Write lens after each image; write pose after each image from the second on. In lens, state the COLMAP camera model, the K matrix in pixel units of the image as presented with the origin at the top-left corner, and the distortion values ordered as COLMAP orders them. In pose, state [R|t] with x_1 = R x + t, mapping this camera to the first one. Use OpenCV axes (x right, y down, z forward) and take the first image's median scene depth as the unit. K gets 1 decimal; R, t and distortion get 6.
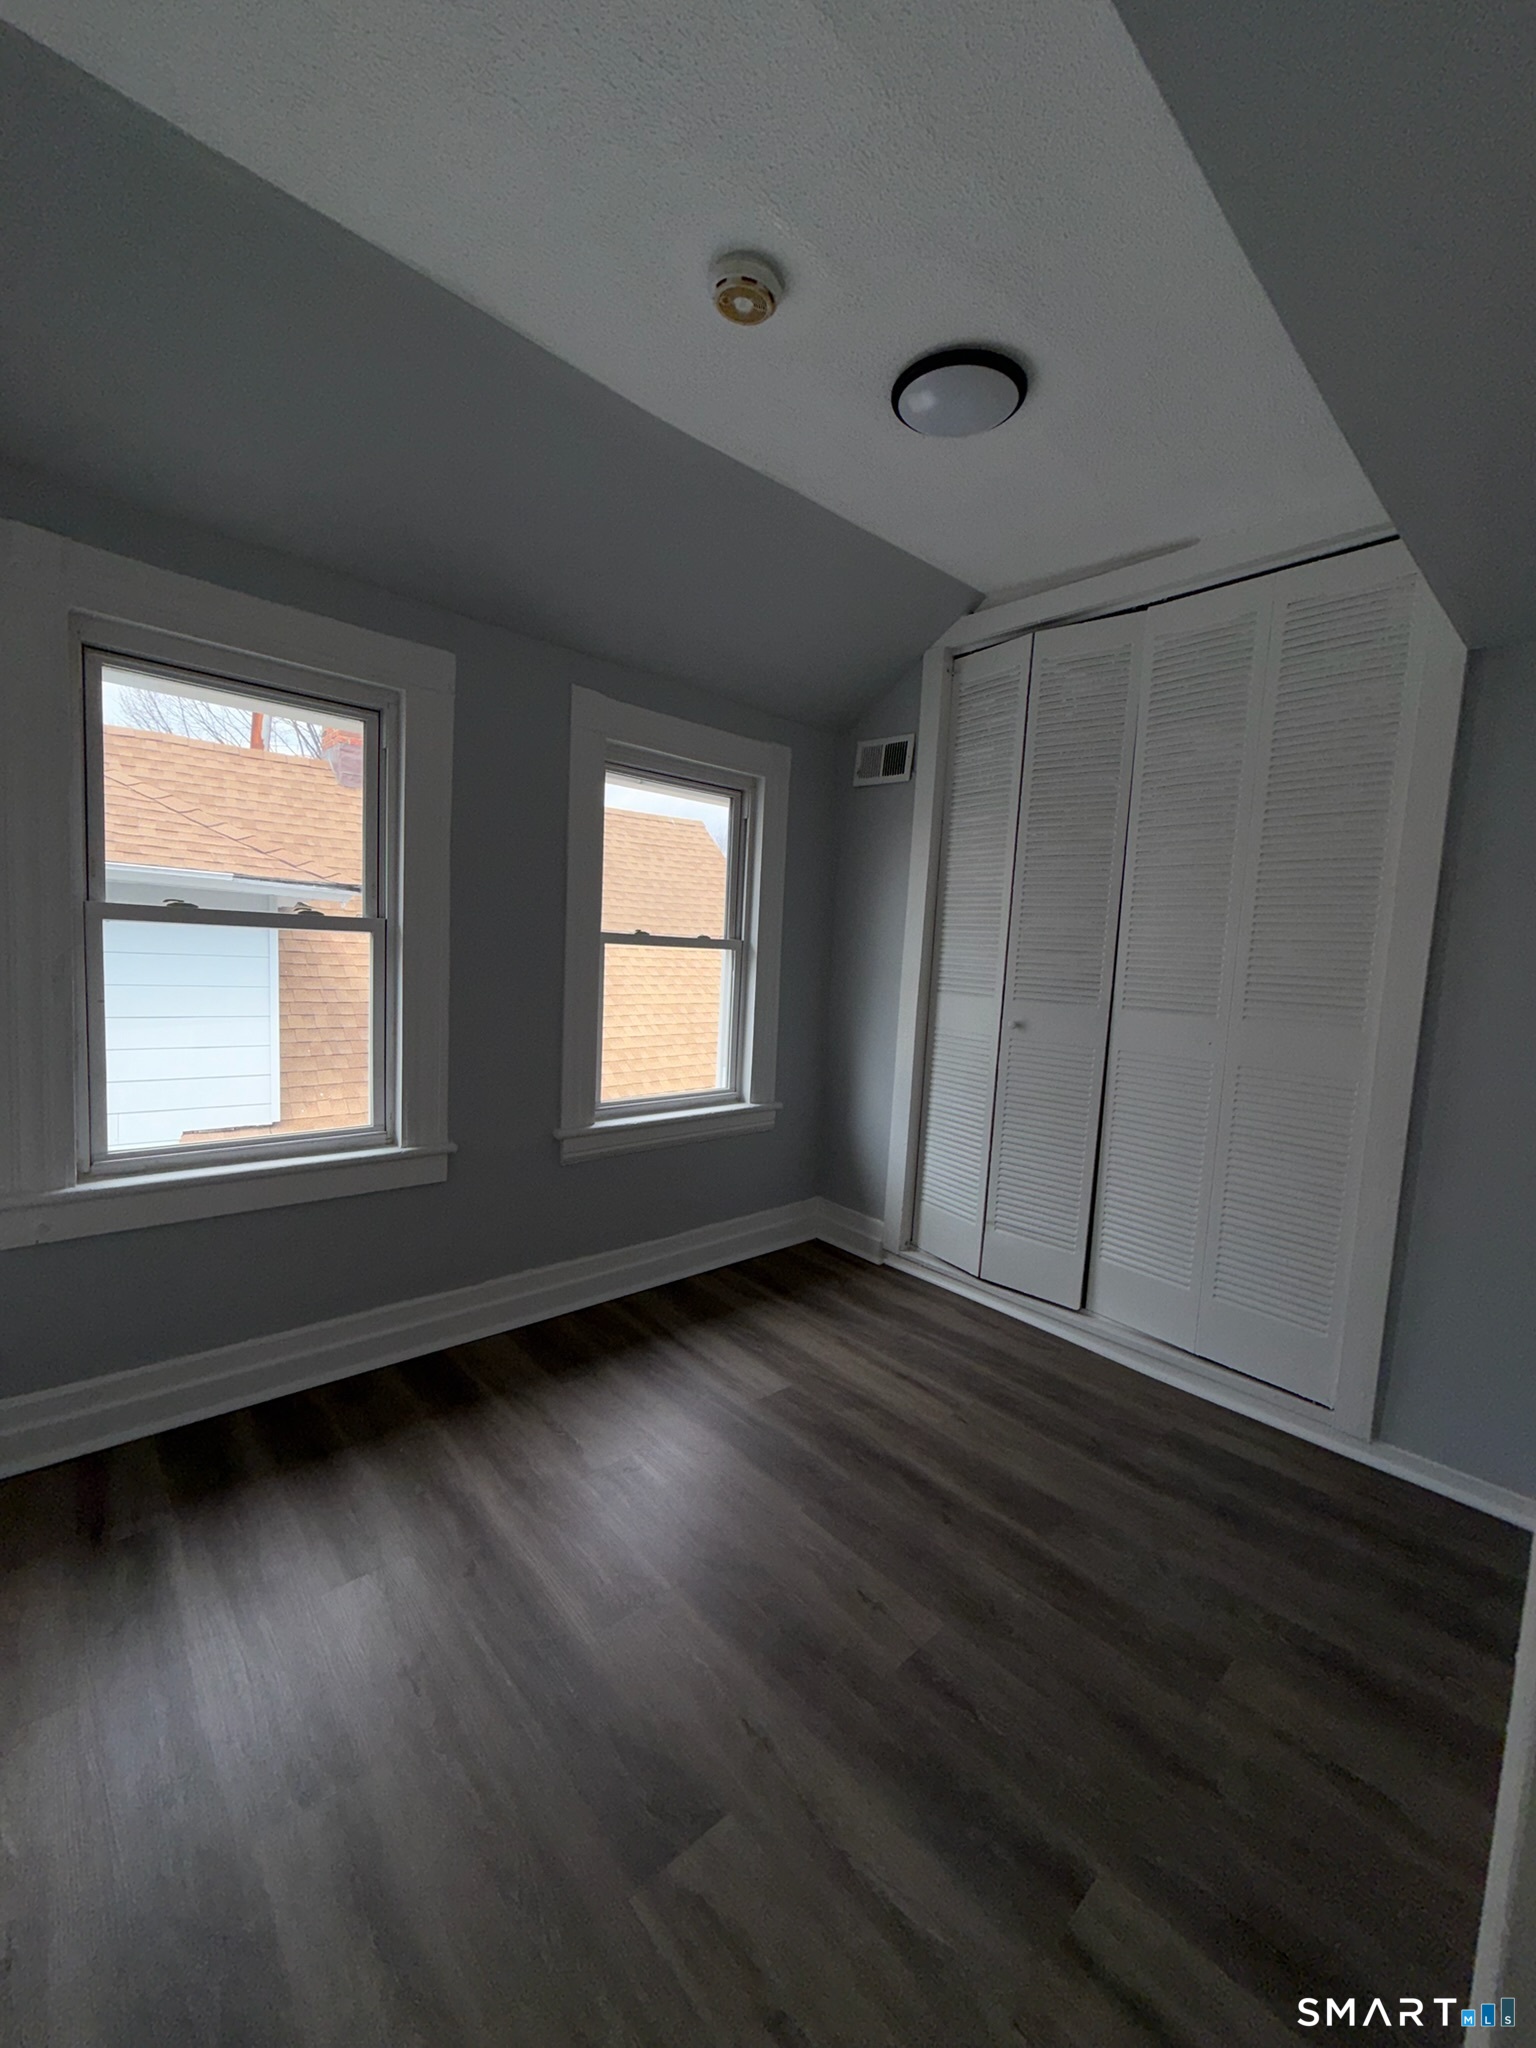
lens RADIAL K [[818.5, 0, 771.1], [0, 818.5, 1017.8], [0, 0, 1]] dist [0.000885, 0.000174]
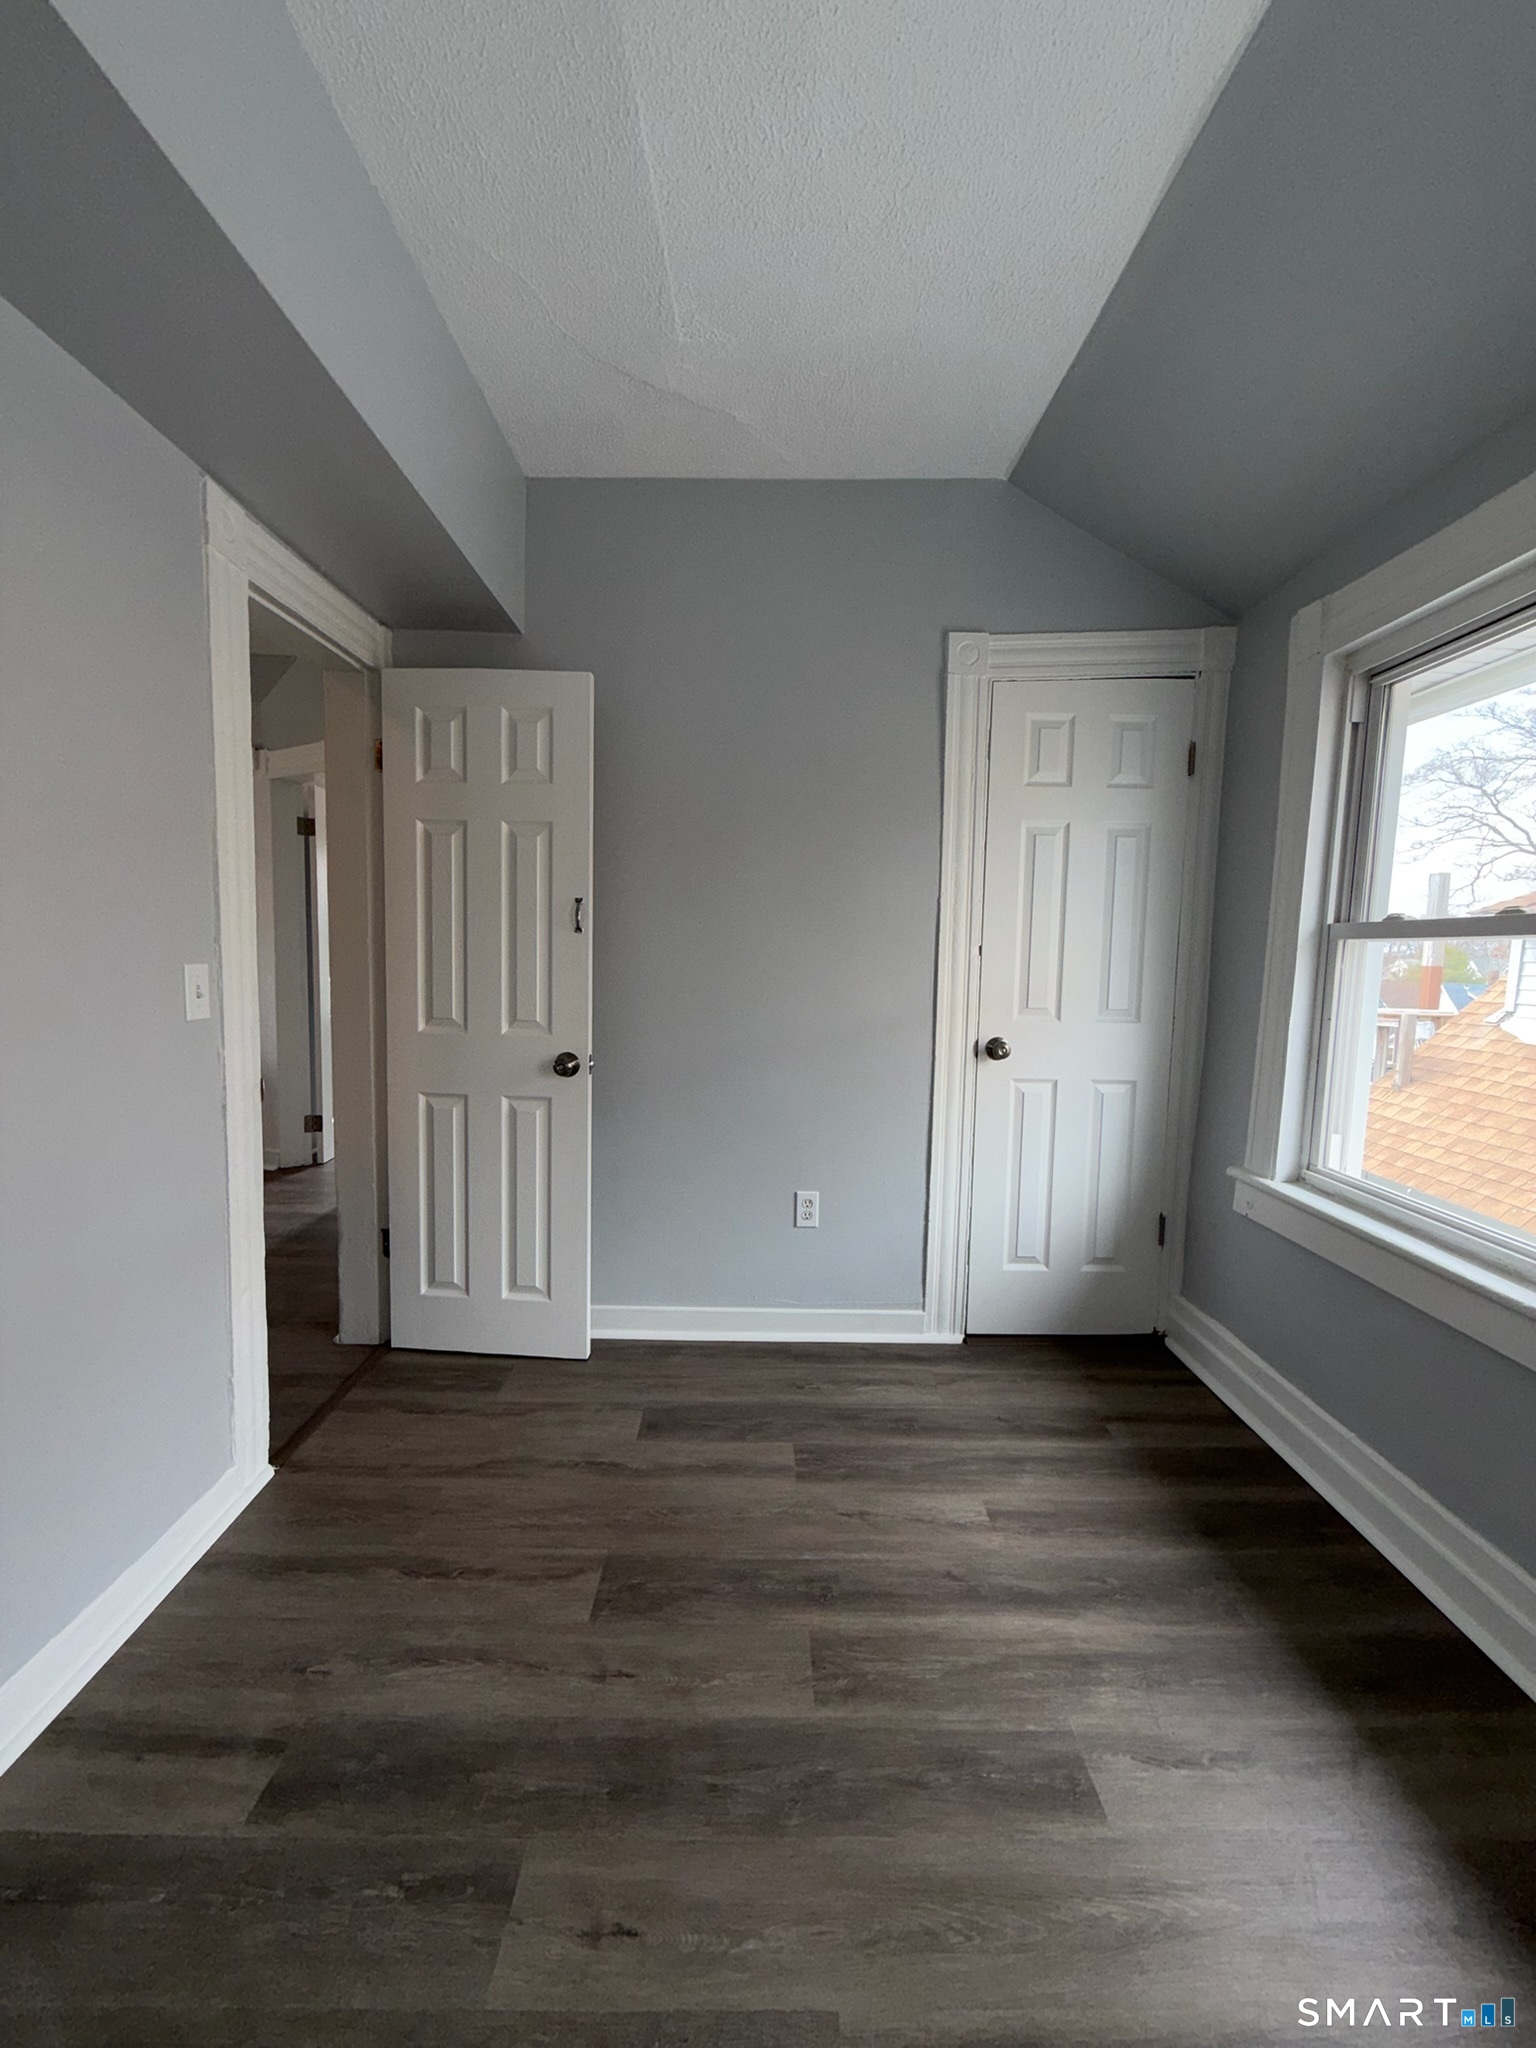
lens RADIAL K [[818.5, 0, 771.1], [0, 818.5, 1017.8], [0, 0, 1]] dist [0.000885, 0.000174]
pose [[-0.667530, -0.008636, -0.744533, 0.556518], [-0.118993, 0.988318, 0.095223, -0.050665], [0.735013, 0.152158, -0.660760, 1.527050]]
